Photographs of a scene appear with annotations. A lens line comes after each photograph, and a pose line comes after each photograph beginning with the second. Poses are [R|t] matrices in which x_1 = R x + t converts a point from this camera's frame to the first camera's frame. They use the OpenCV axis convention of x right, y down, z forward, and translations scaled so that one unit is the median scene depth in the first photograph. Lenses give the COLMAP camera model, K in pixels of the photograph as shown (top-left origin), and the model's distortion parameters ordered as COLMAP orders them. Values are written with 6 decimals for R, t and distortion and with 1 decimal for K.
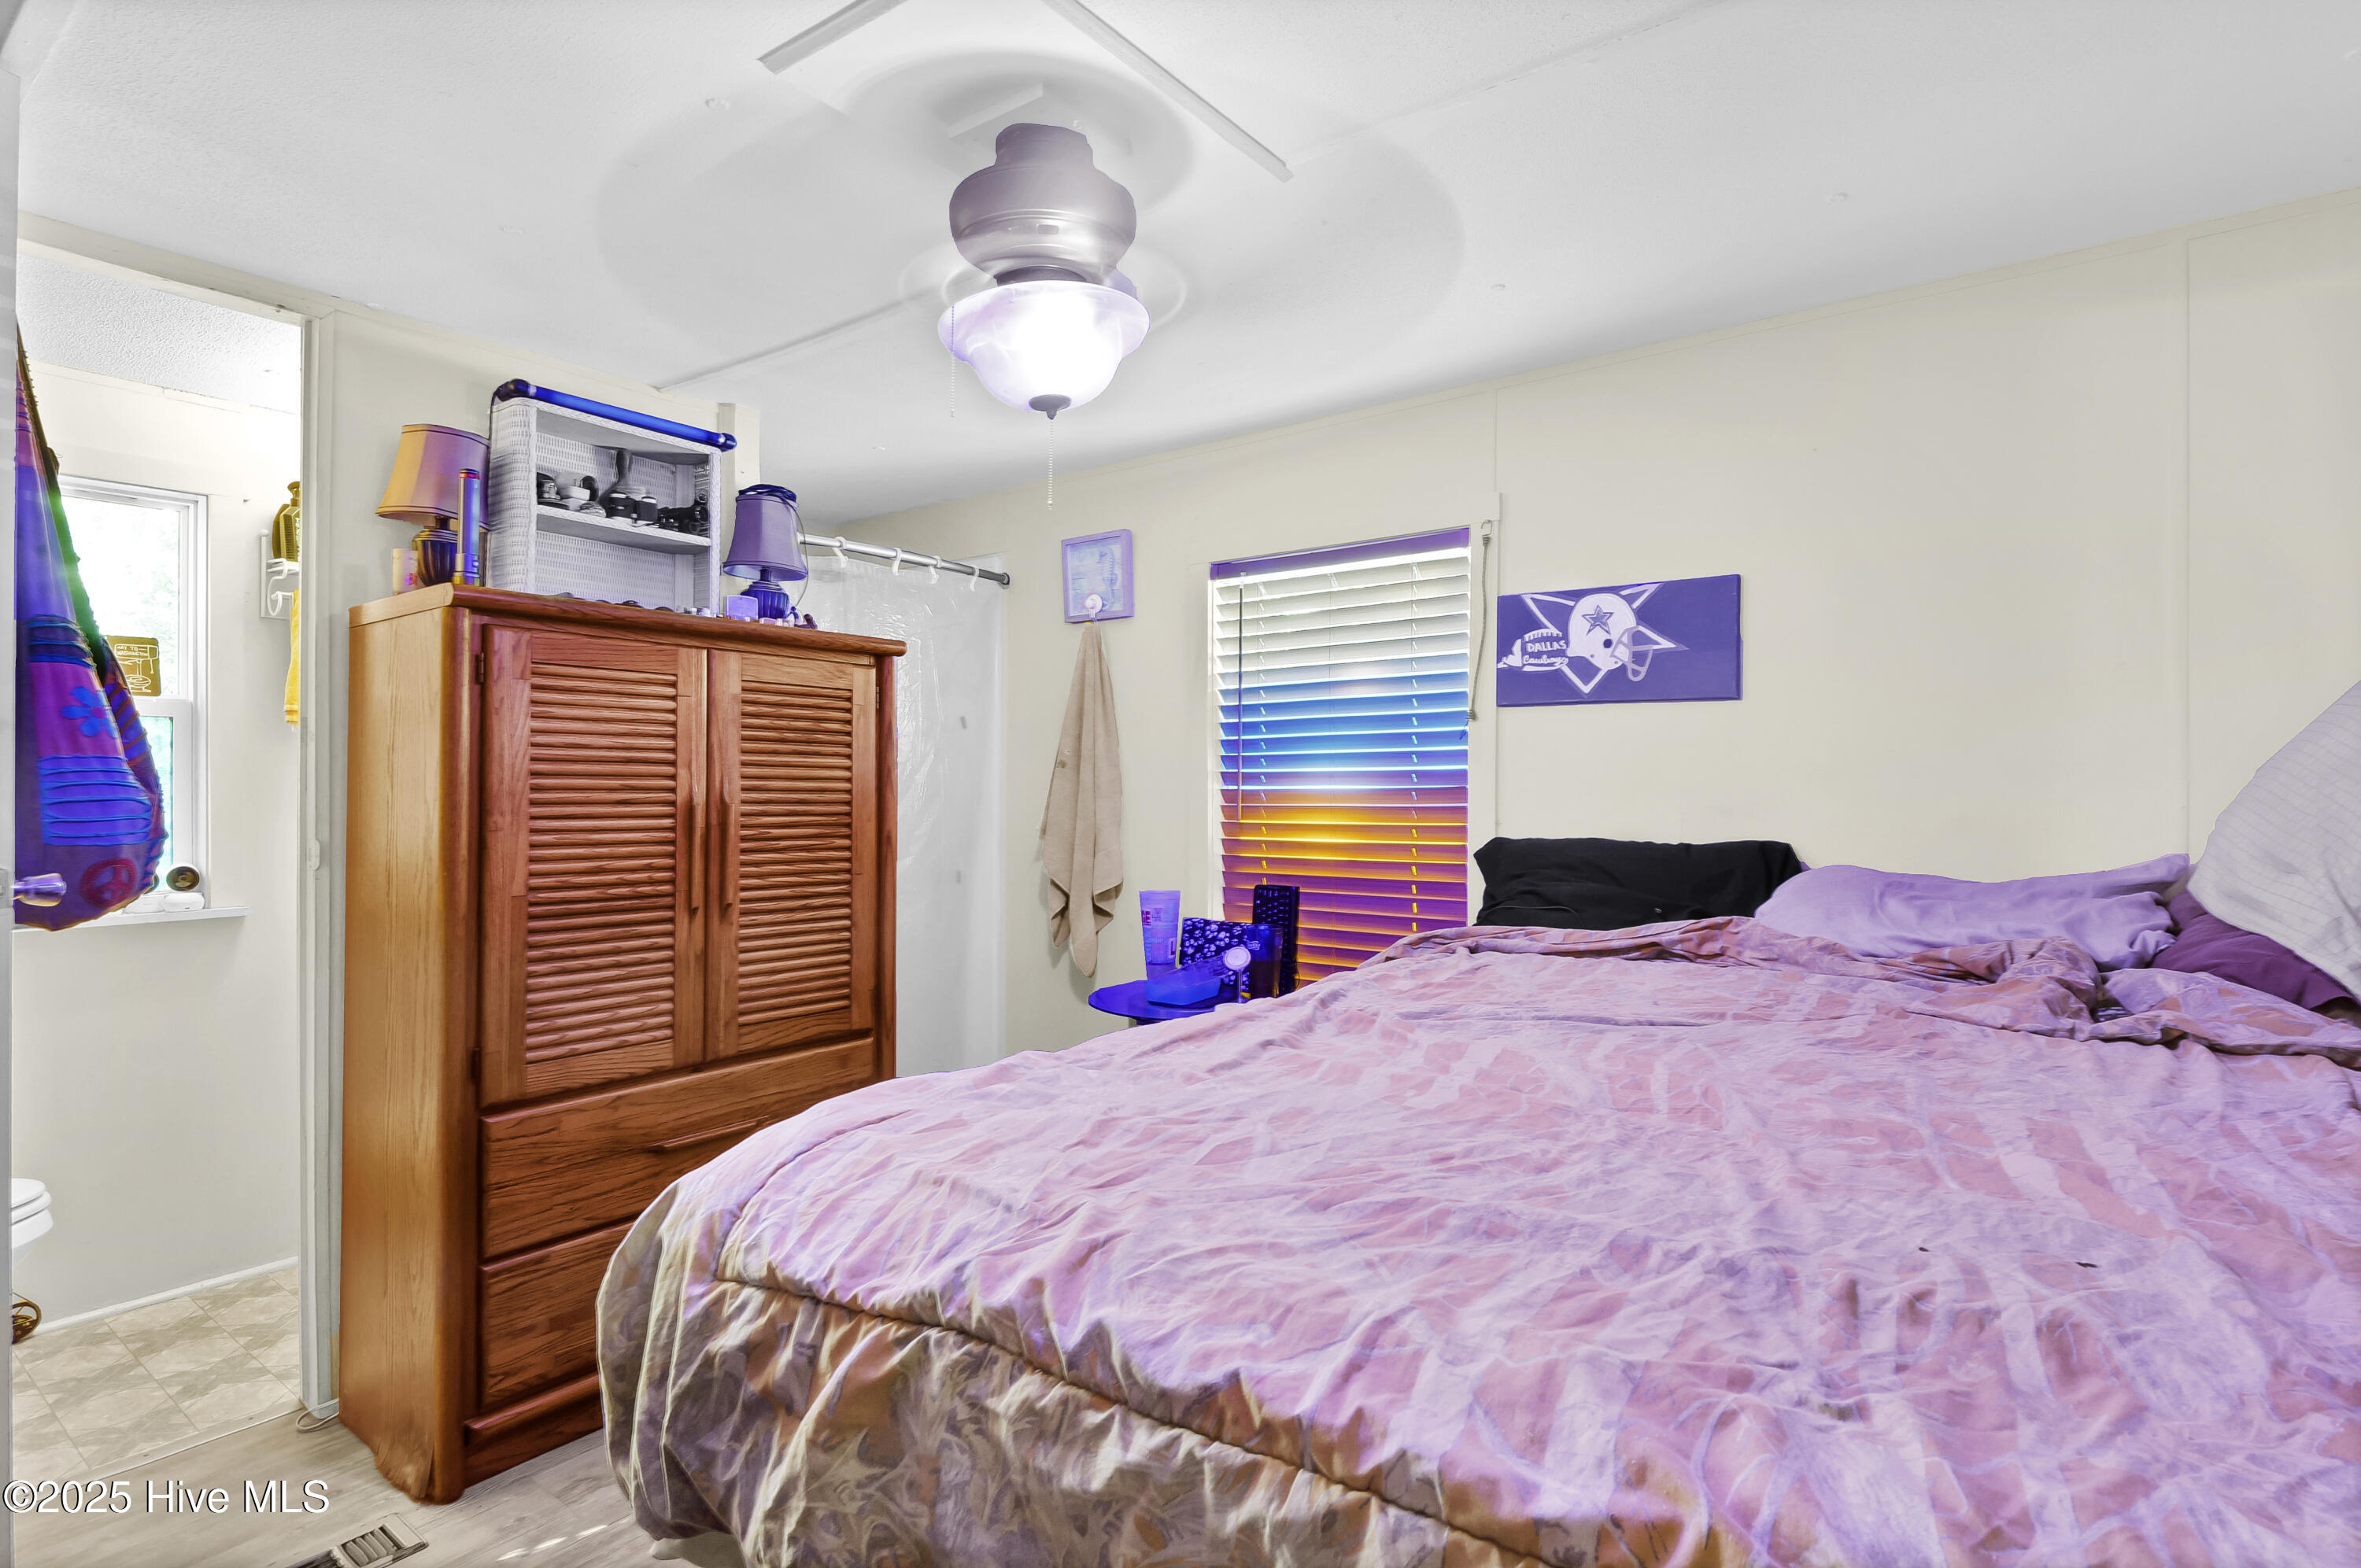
lens RADIAL K [[1177.5, 0, 1175.4], [0, 1177.5, 793.3], [0, 0, 1]] dist [0.003337, -0.013023]
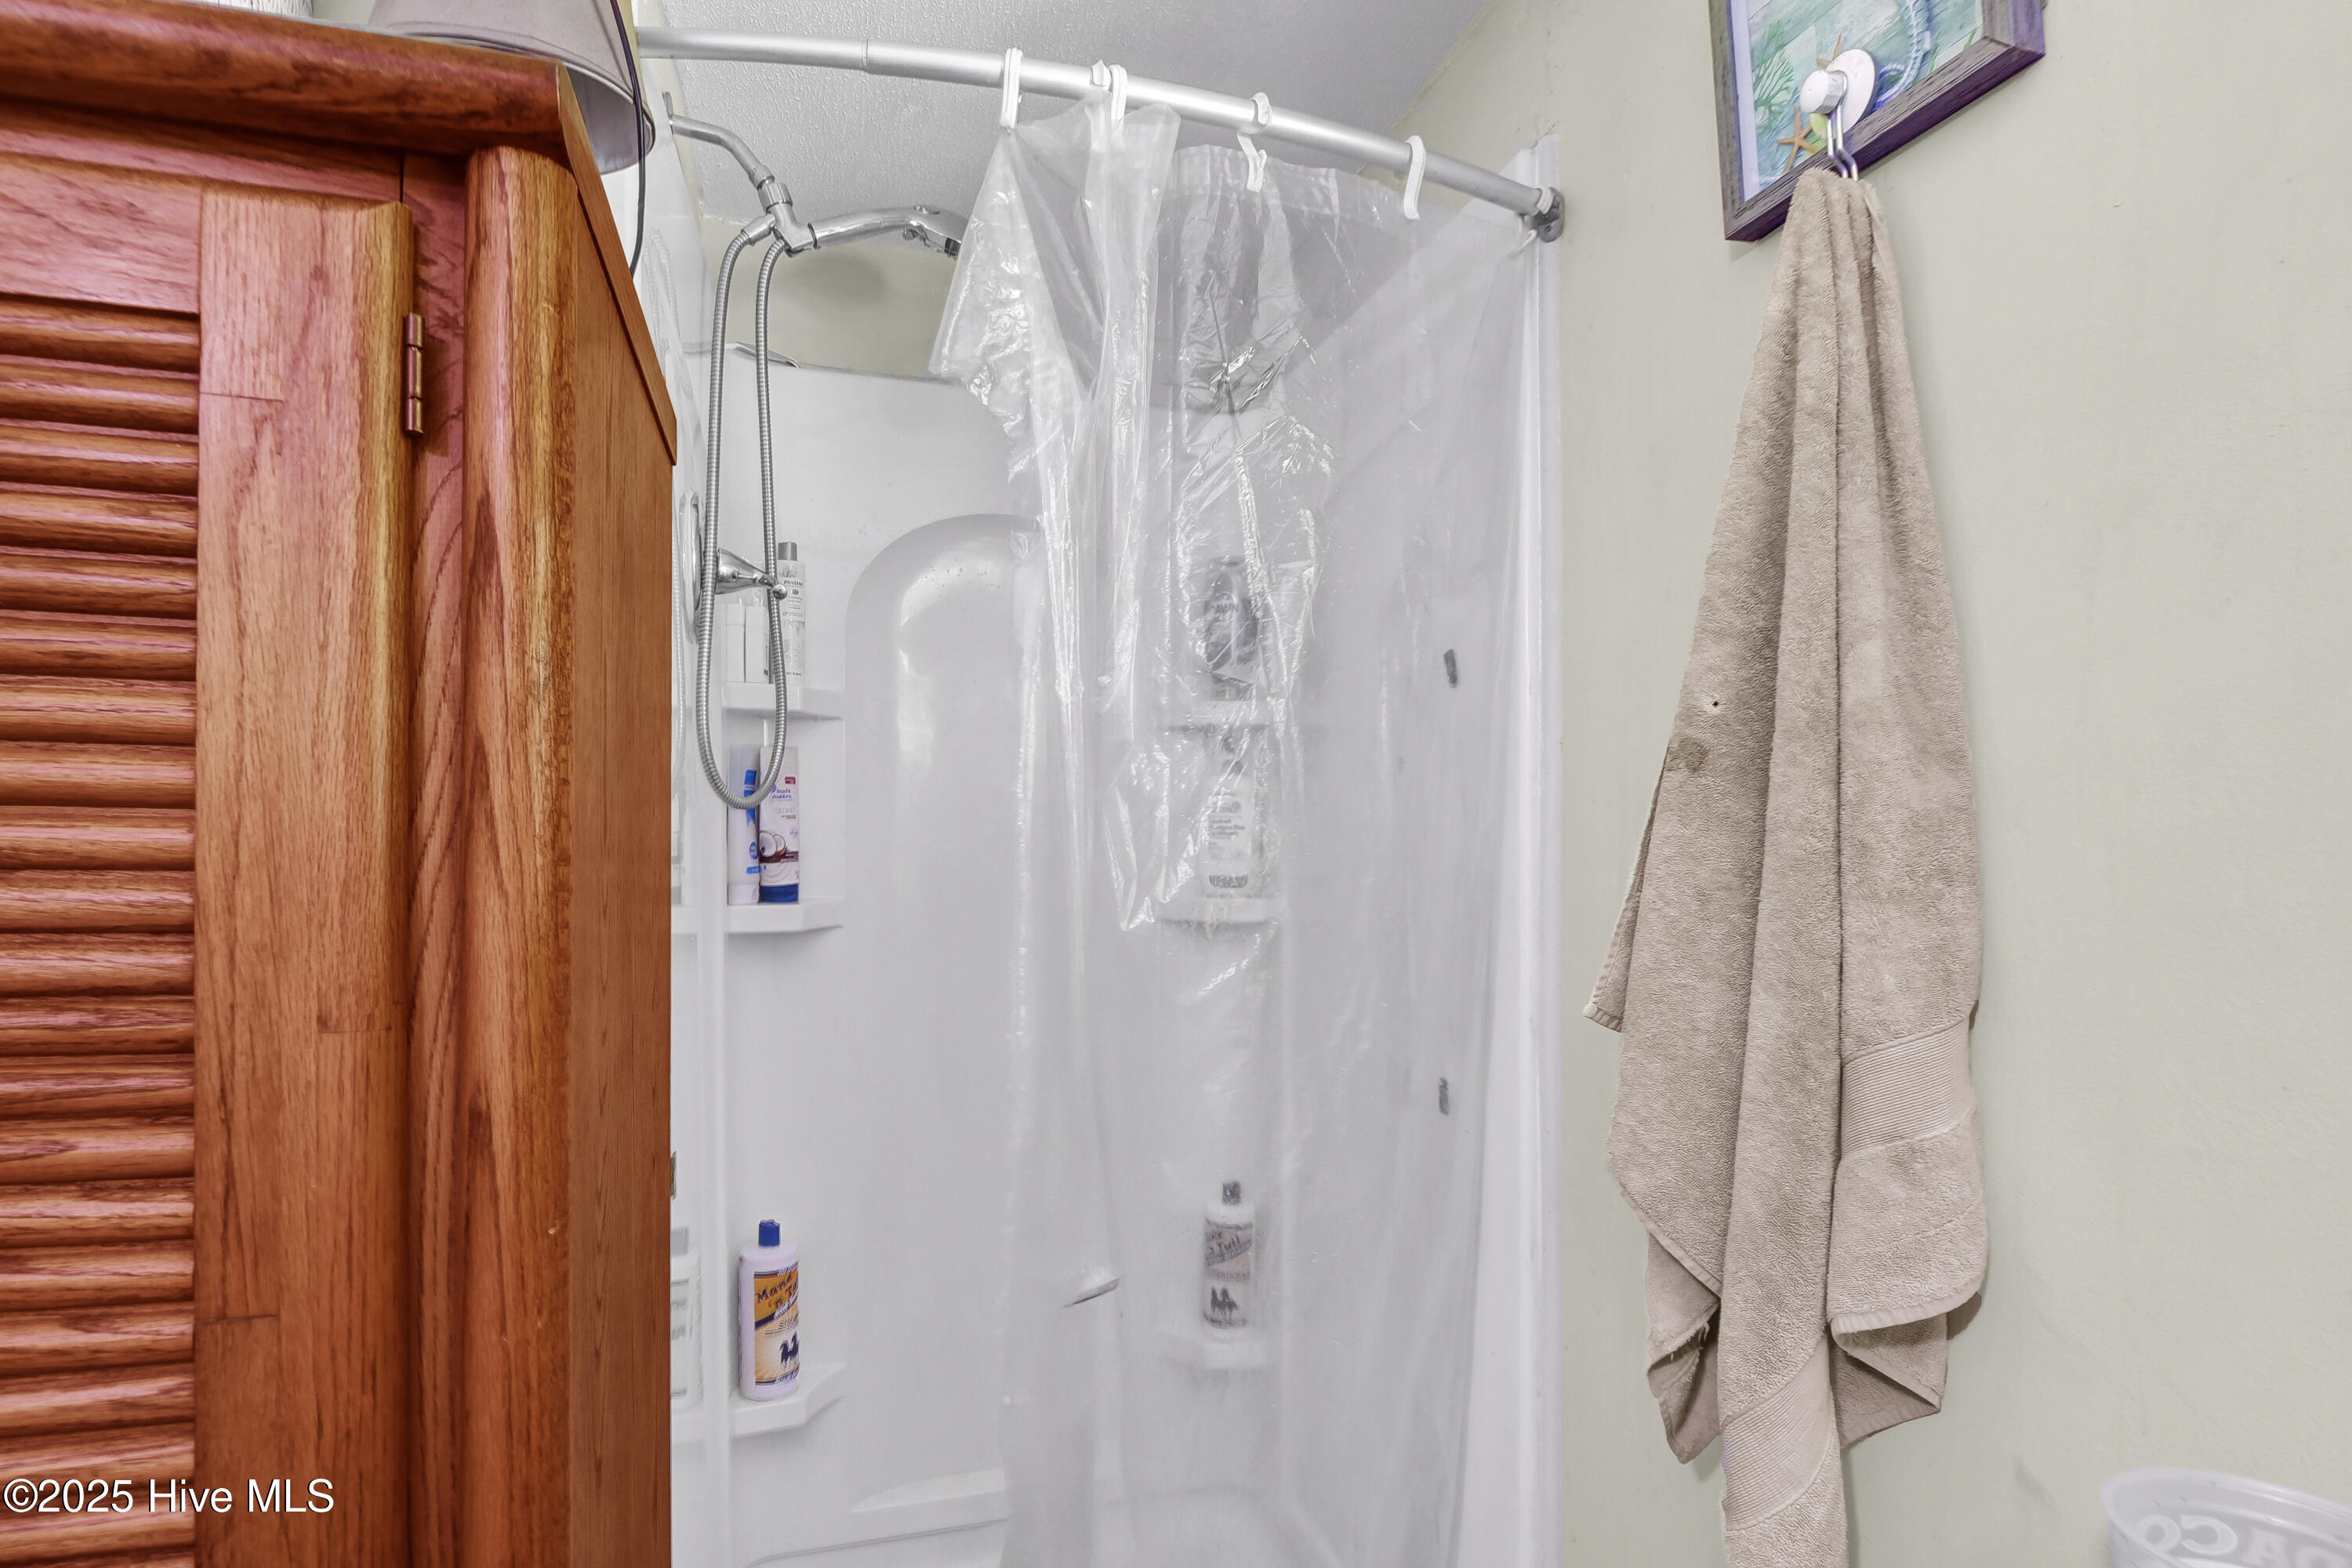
lens RADIAL K [[1173.2, 0, 1170.9], [0, 1173.2, 793.2], [0, 0, 1]] dist [0.003337, -0.013023]
pose [[0.796689, -0.003750, -0.604377, -0.034221], [-0.015681, 0.999516, -0.026873, -0.008322], [0.604185, 0.030887, 0.796245, 0.739388]]
